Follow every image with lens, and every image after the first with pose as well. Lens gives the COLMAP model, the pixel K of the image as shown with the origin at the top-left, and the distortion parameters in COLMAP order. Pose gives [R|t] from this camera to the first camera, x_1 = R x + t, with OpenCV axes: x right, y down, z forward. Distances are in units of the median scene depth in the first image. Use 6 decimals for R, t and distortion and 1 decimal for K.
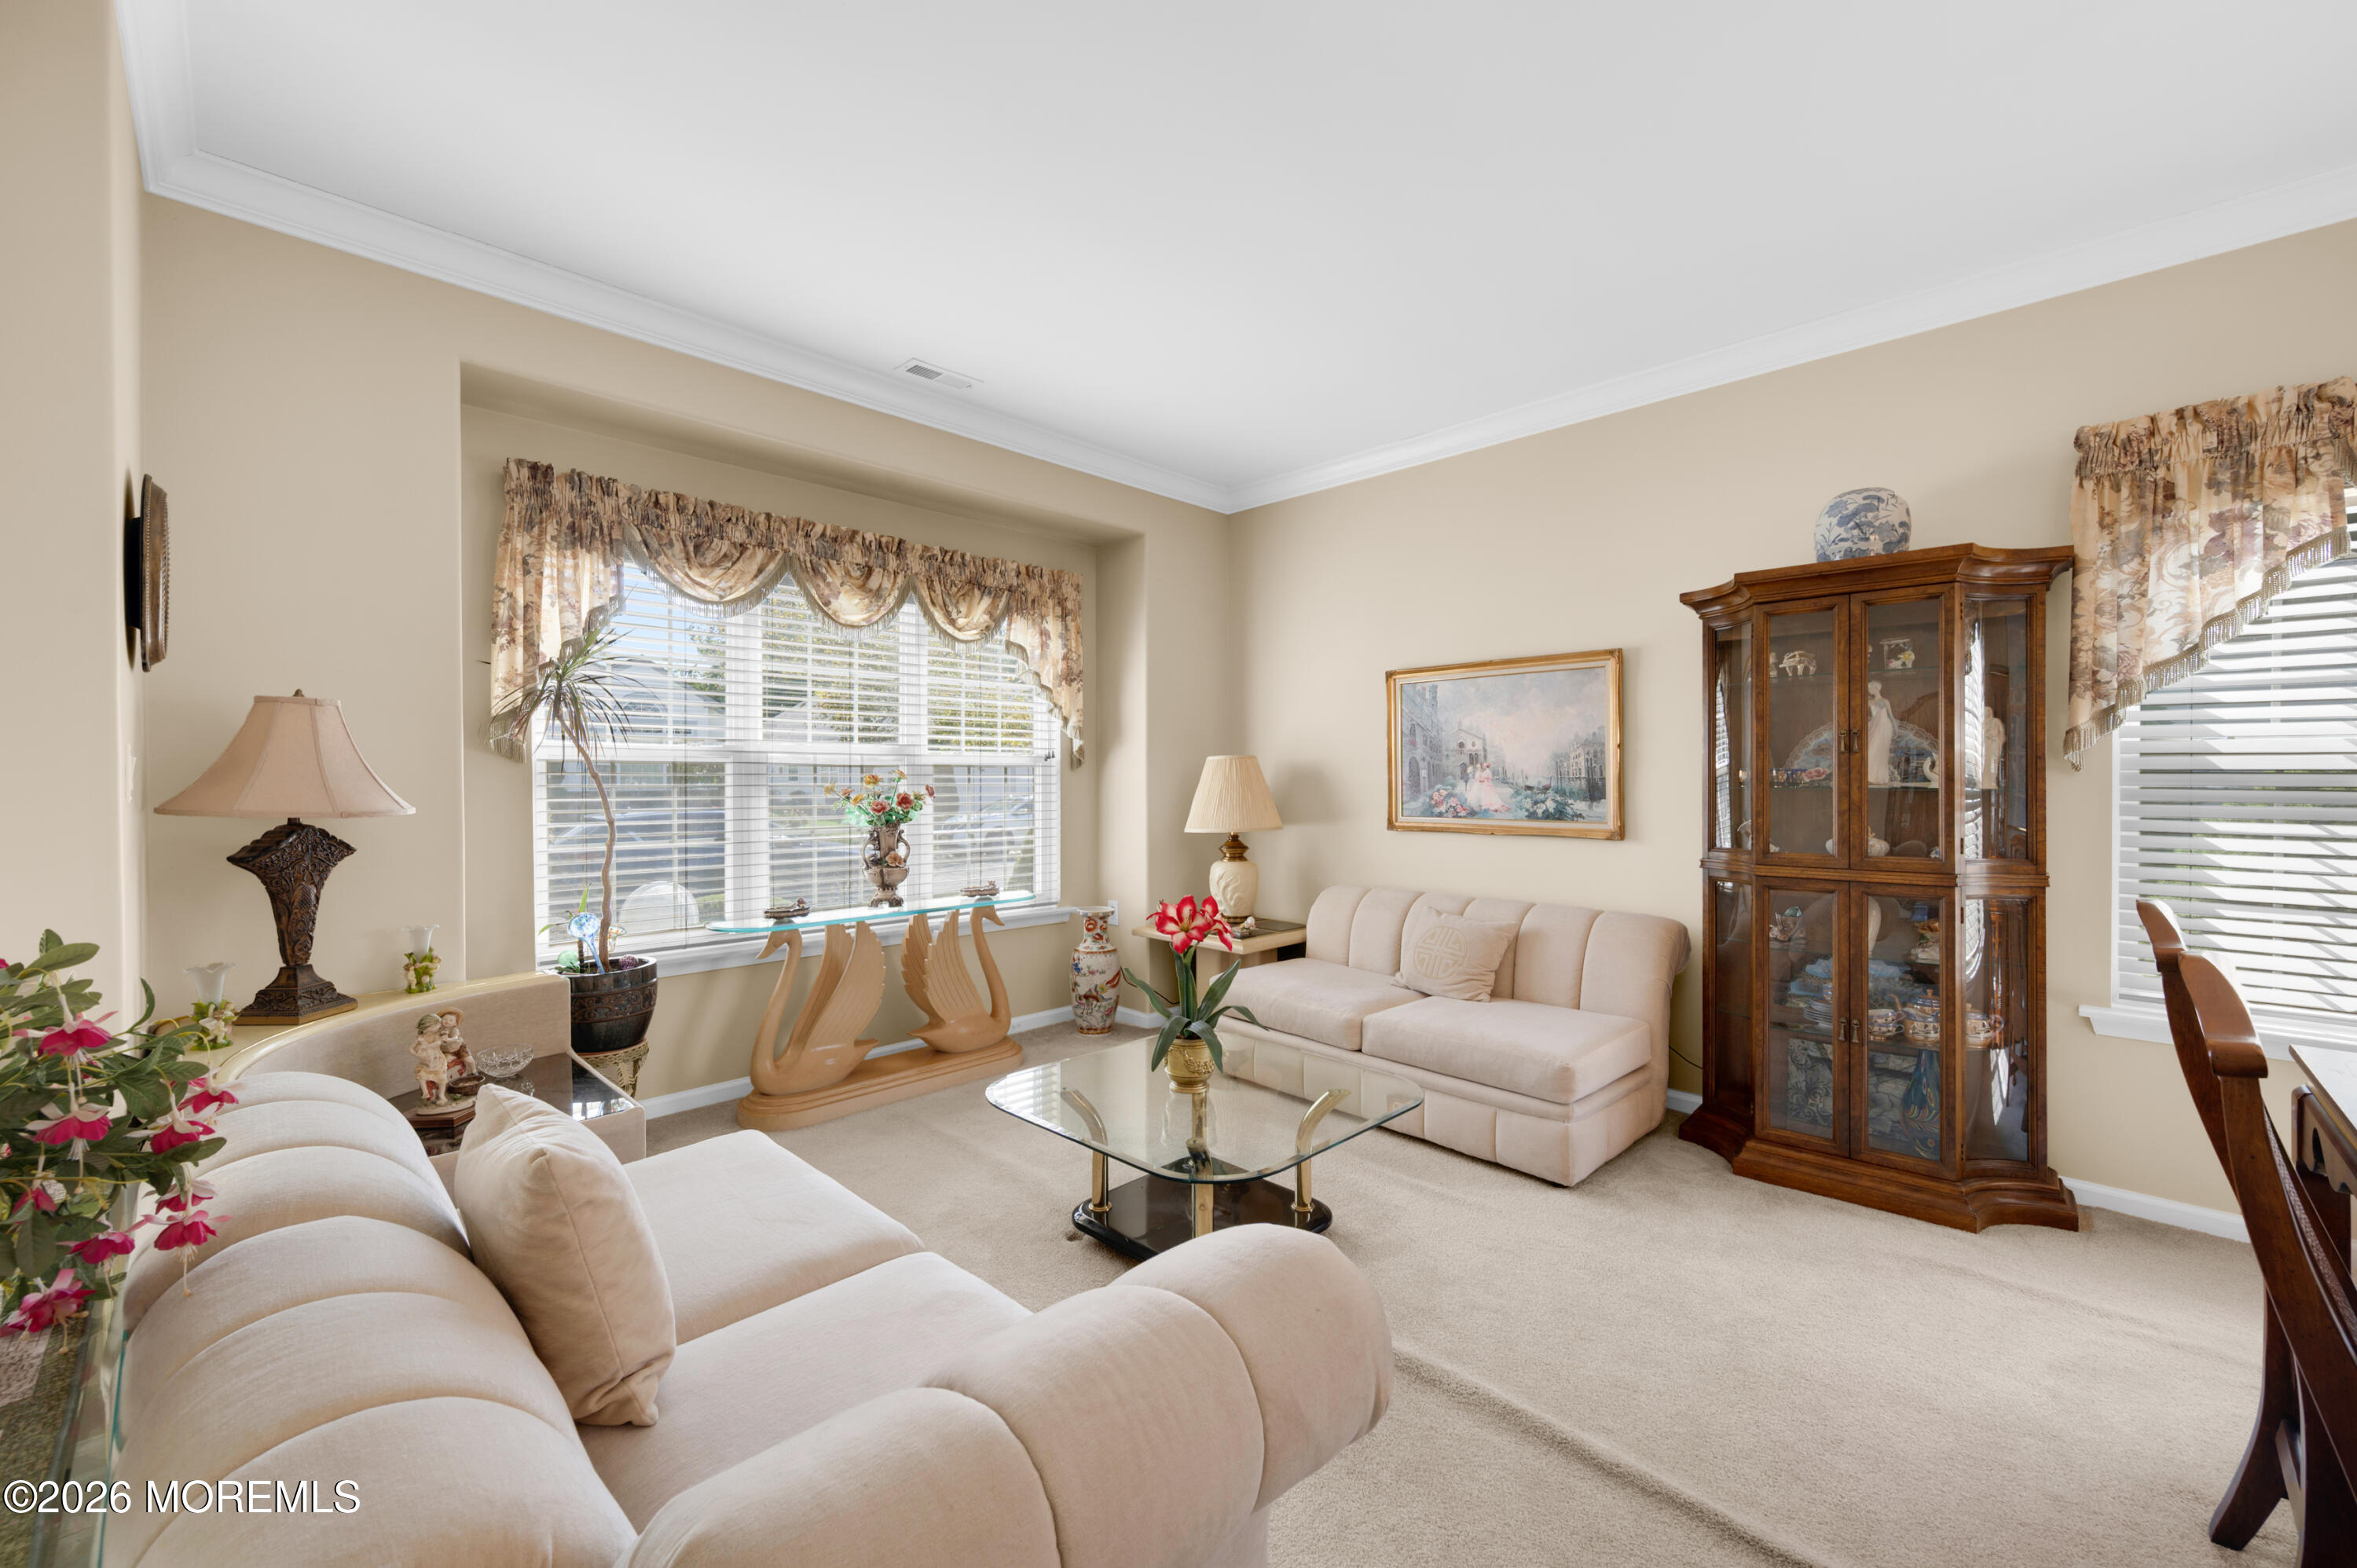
lens RADIAL K [[927.4, 0, 1180.6], [0, 927.4, 786.6], [0, 0, 1]] dist [-0.000528, 0.000016]
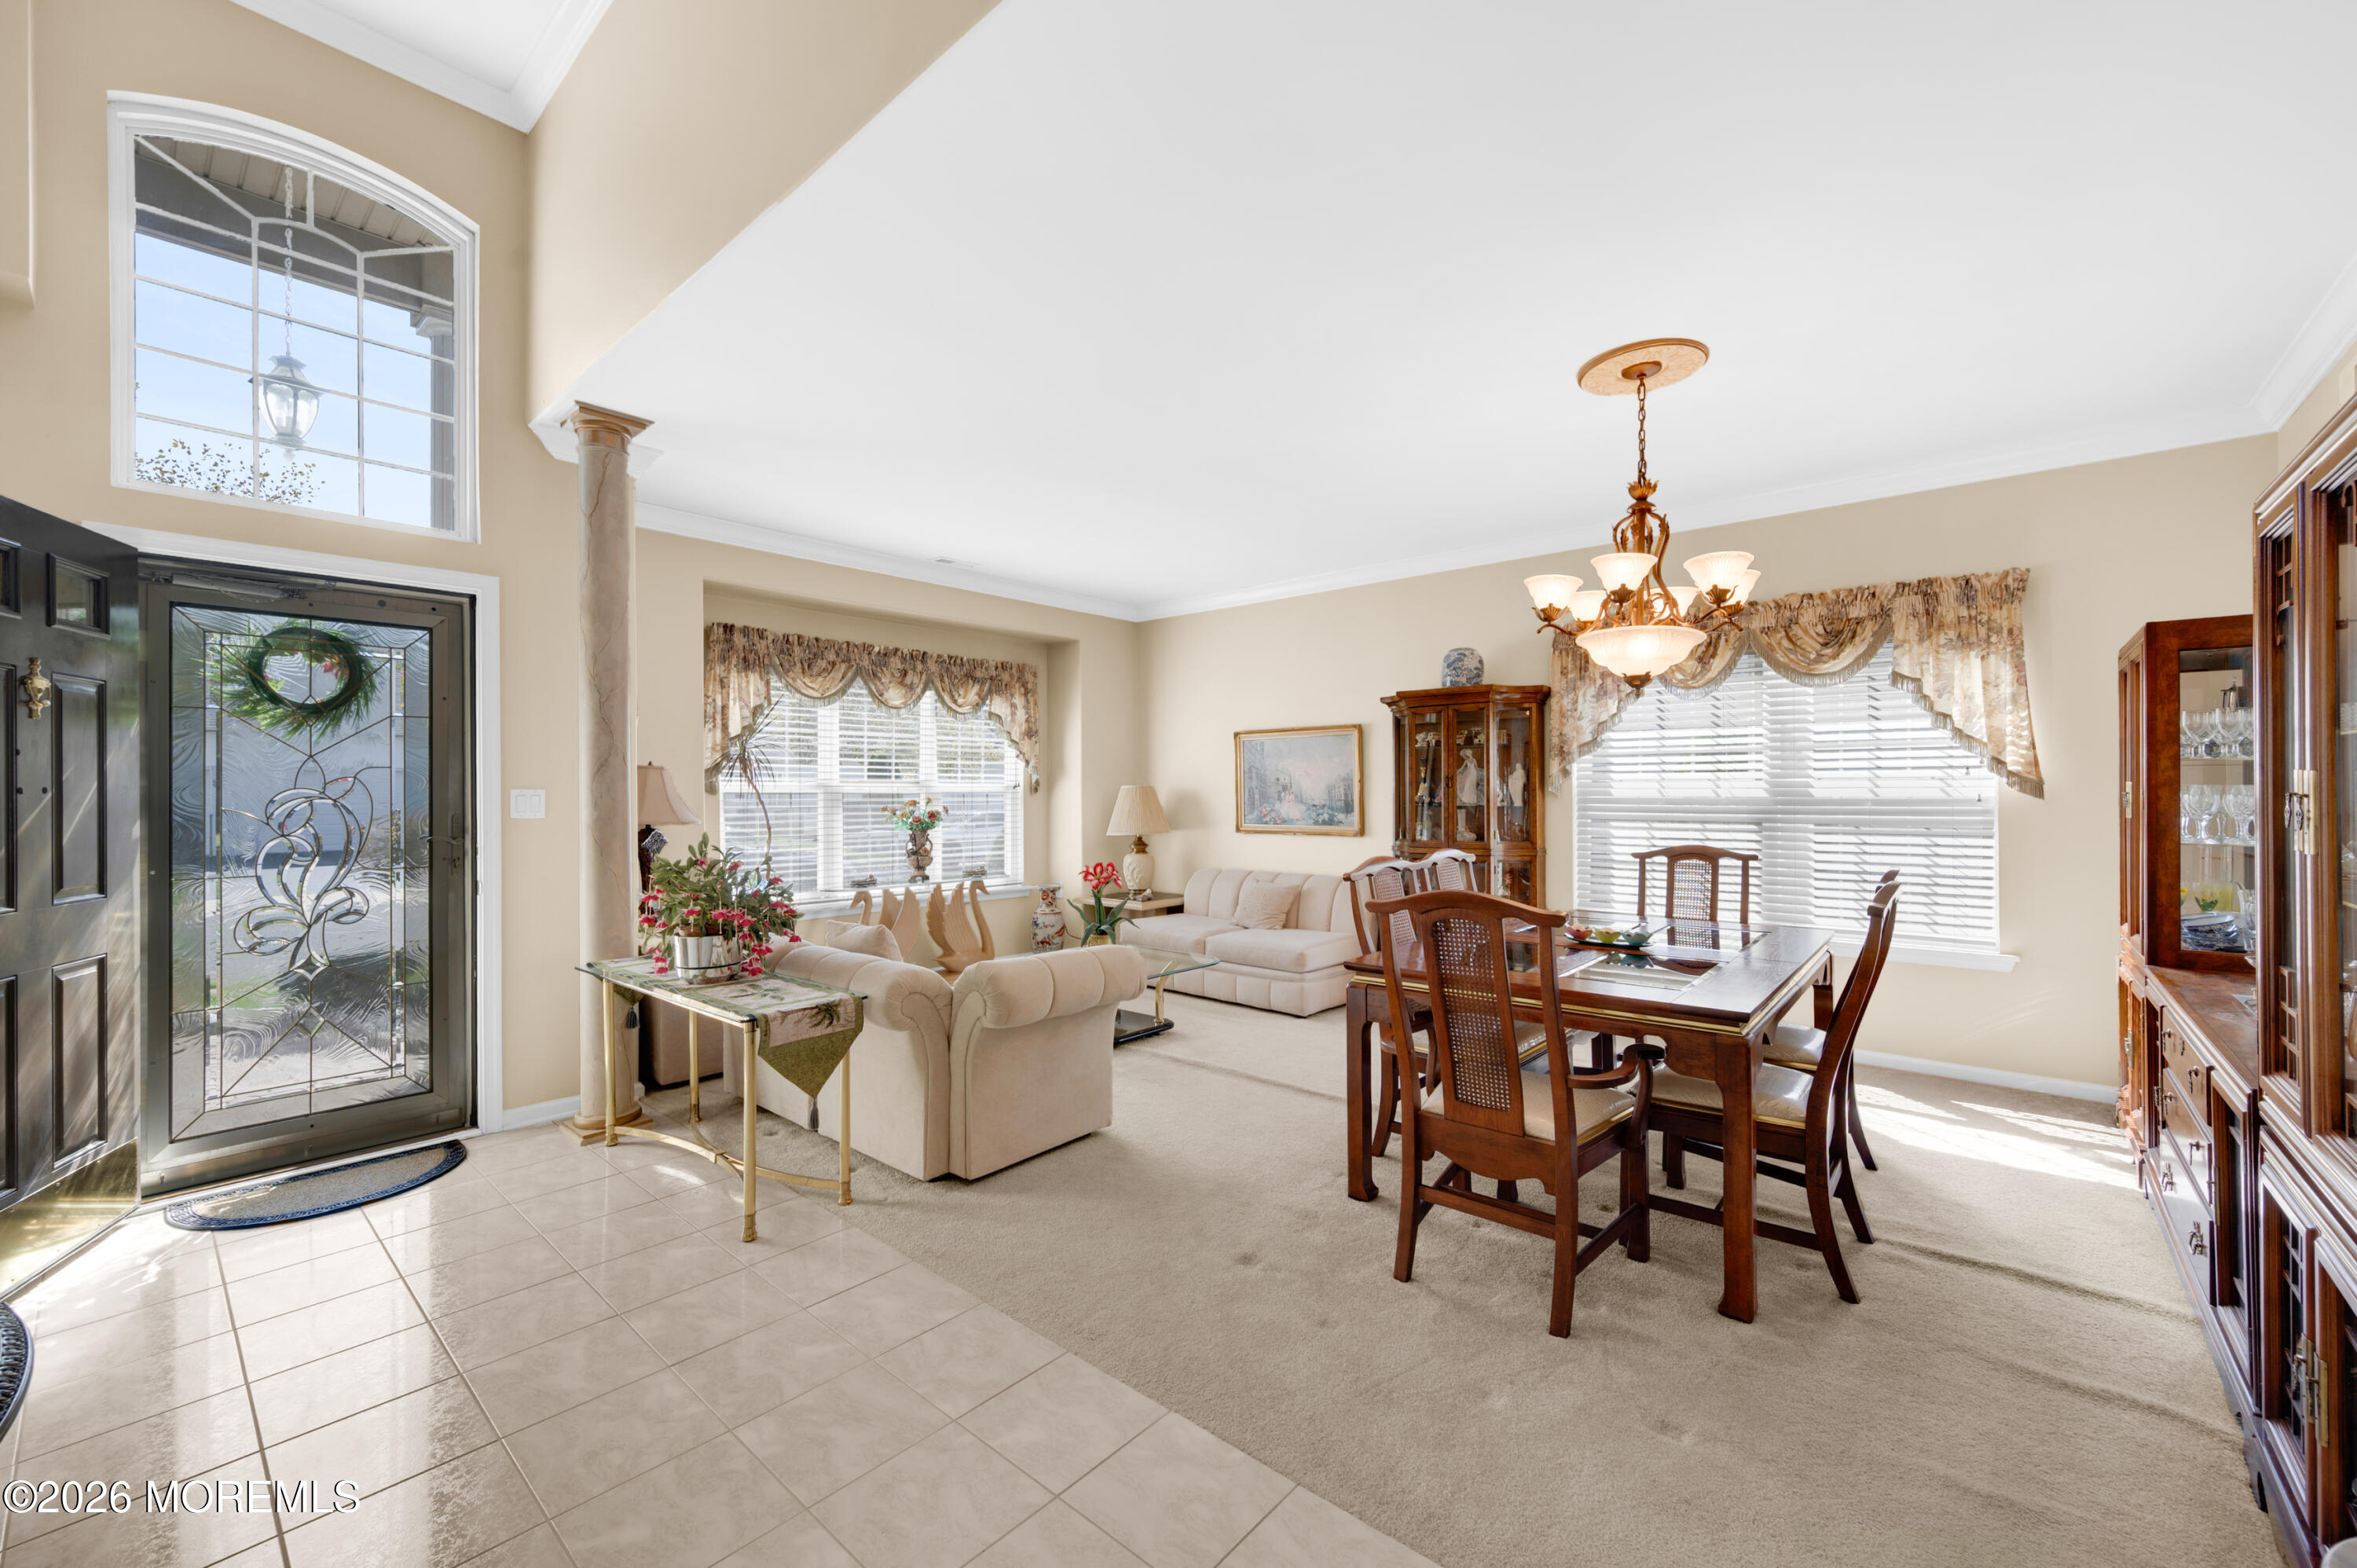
lens RADIAL K [[925.9, 0, 1185.5], [0, 925.9, 789.2], [0, 0, 1]] dist [0.002501, 0.000018]
pose [[0.997878, -0.004059, 0.064981, 0.043669], [0.004859, 0.999914, -0.012156, -0.009897], [-0.064926, 0.012446, 0.997812, -0.649260]]
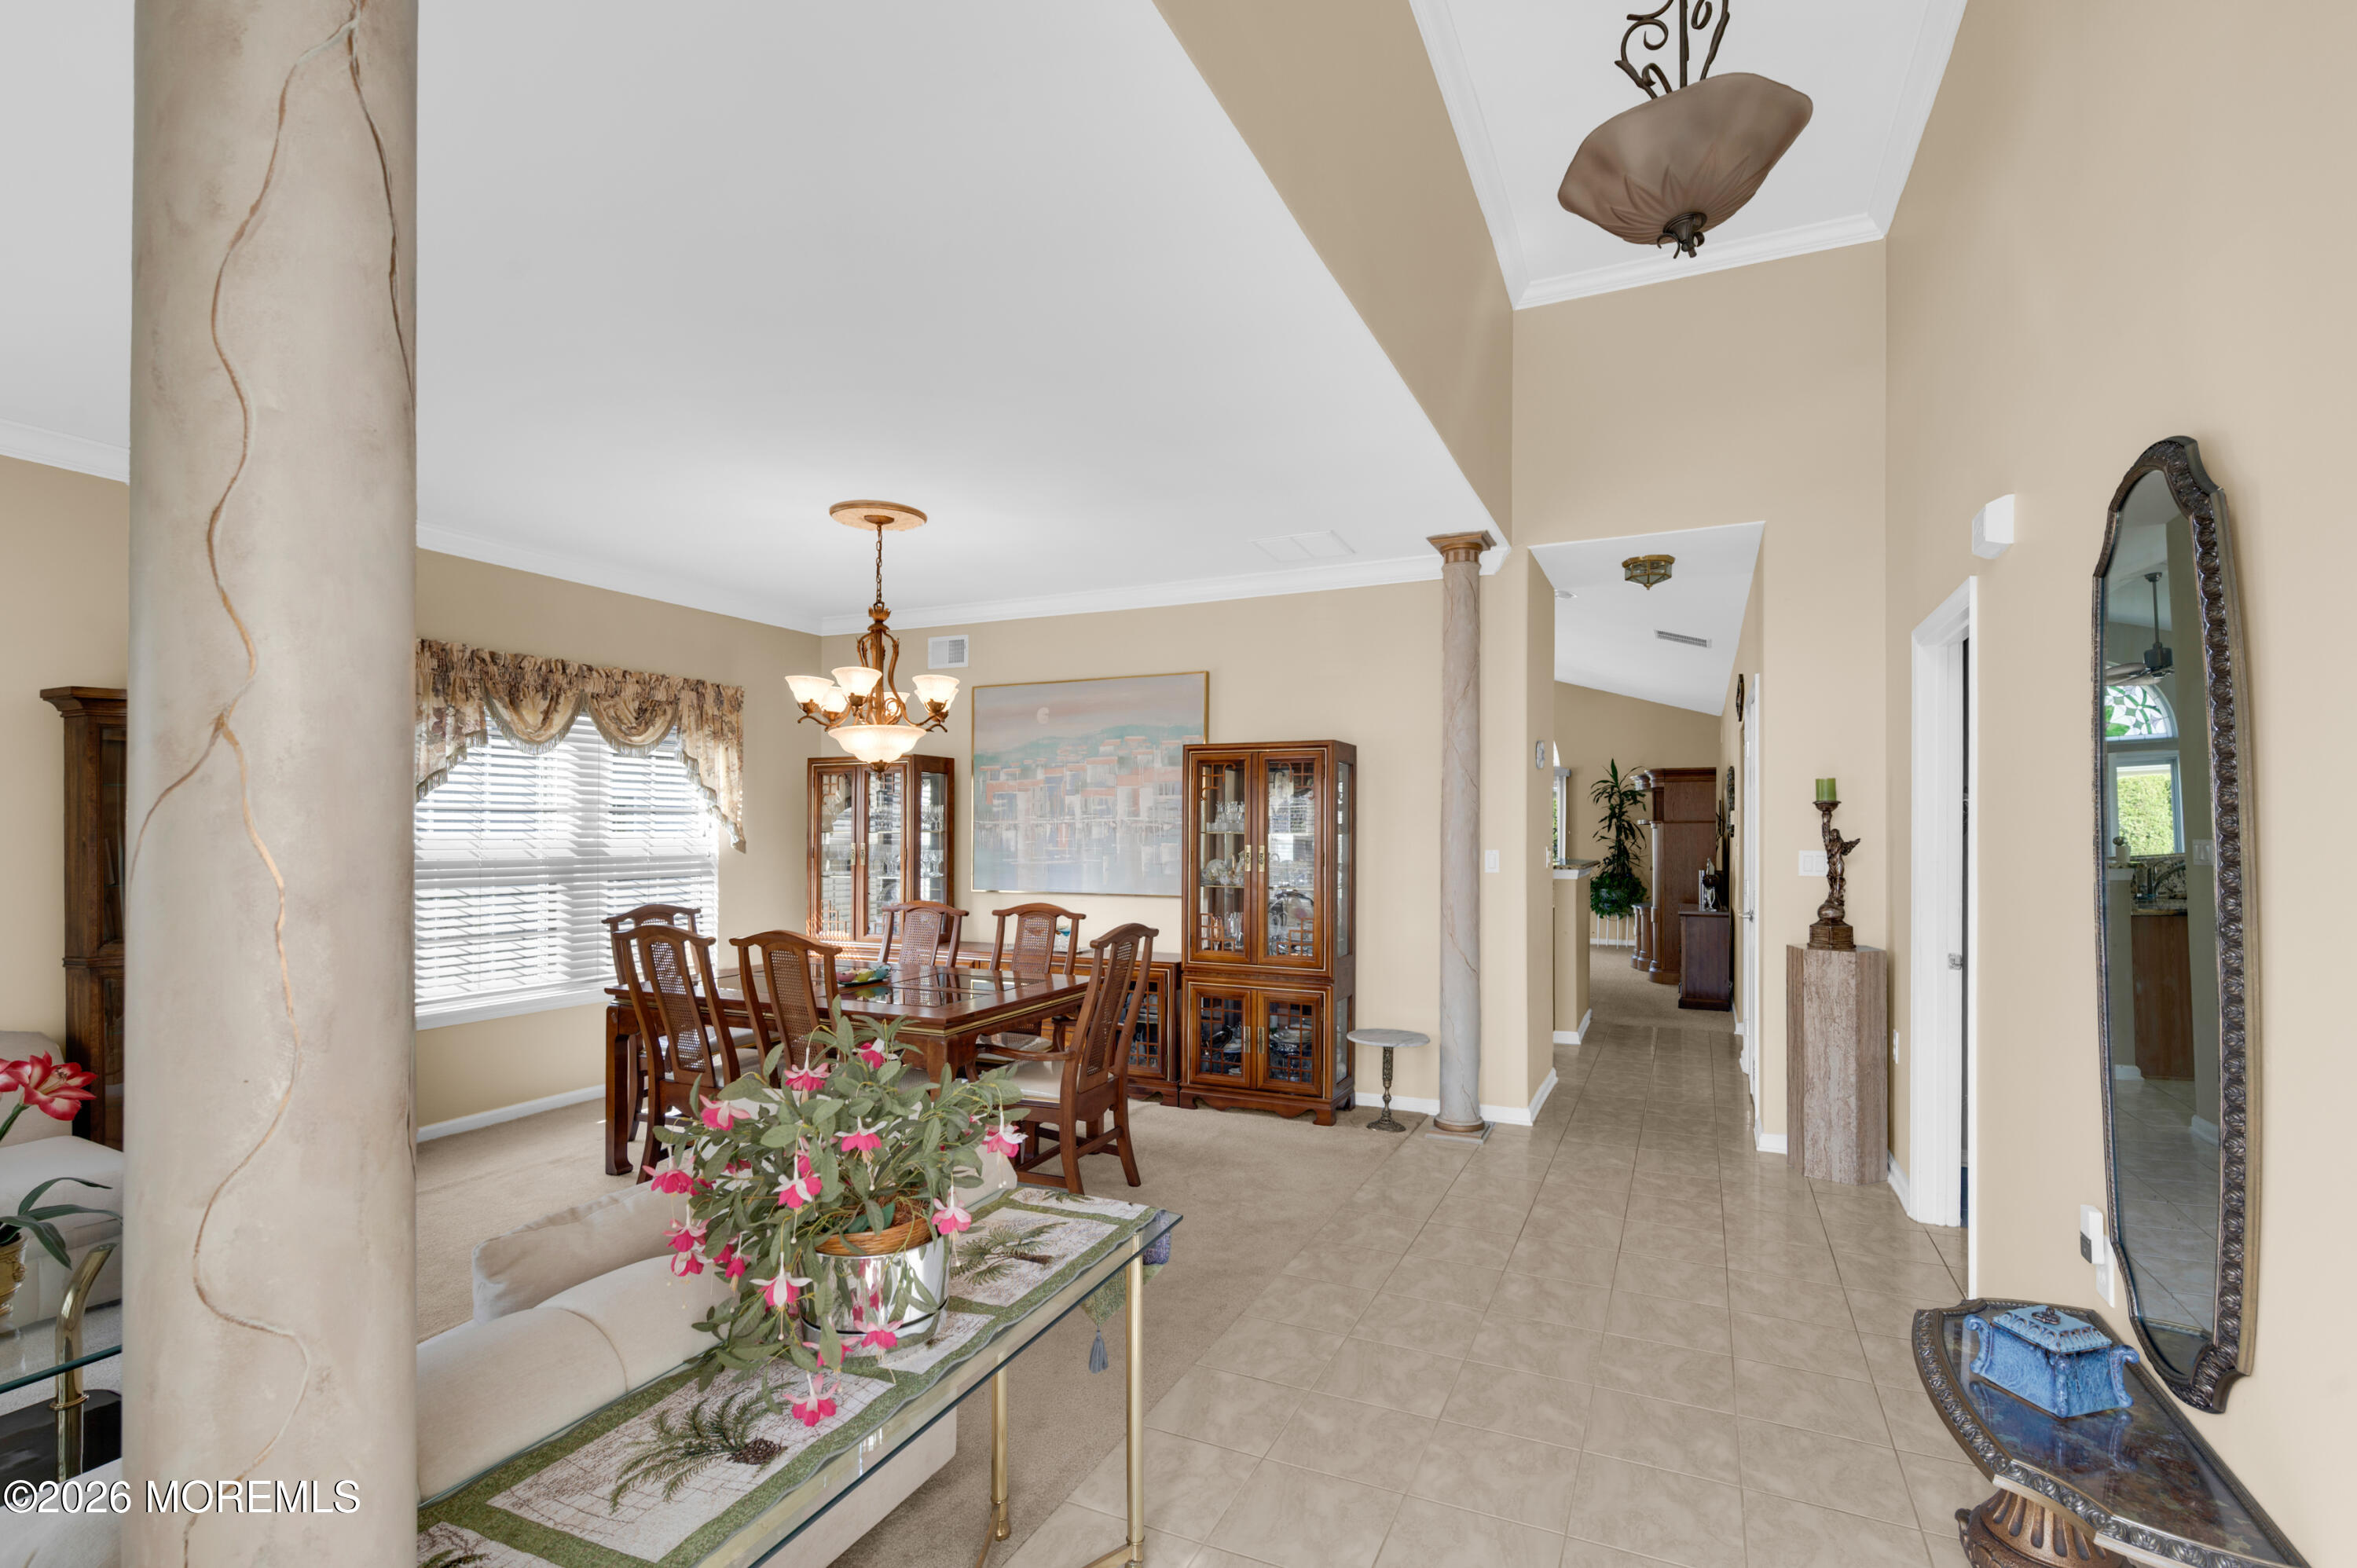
lens RADIAL K [[1058.5, 0, 1193.5], [0, 1058.5, 824.7], [0, 0, 1]] dist [-0.000918, 0.000020]
pose [[-0.339128, 0.003335, 0.940735, -0.742974], [0.007942, 0.999968, -0.000682, -0.047023], [-0.940707, 0.007240, -0.339143, 0.237198]]
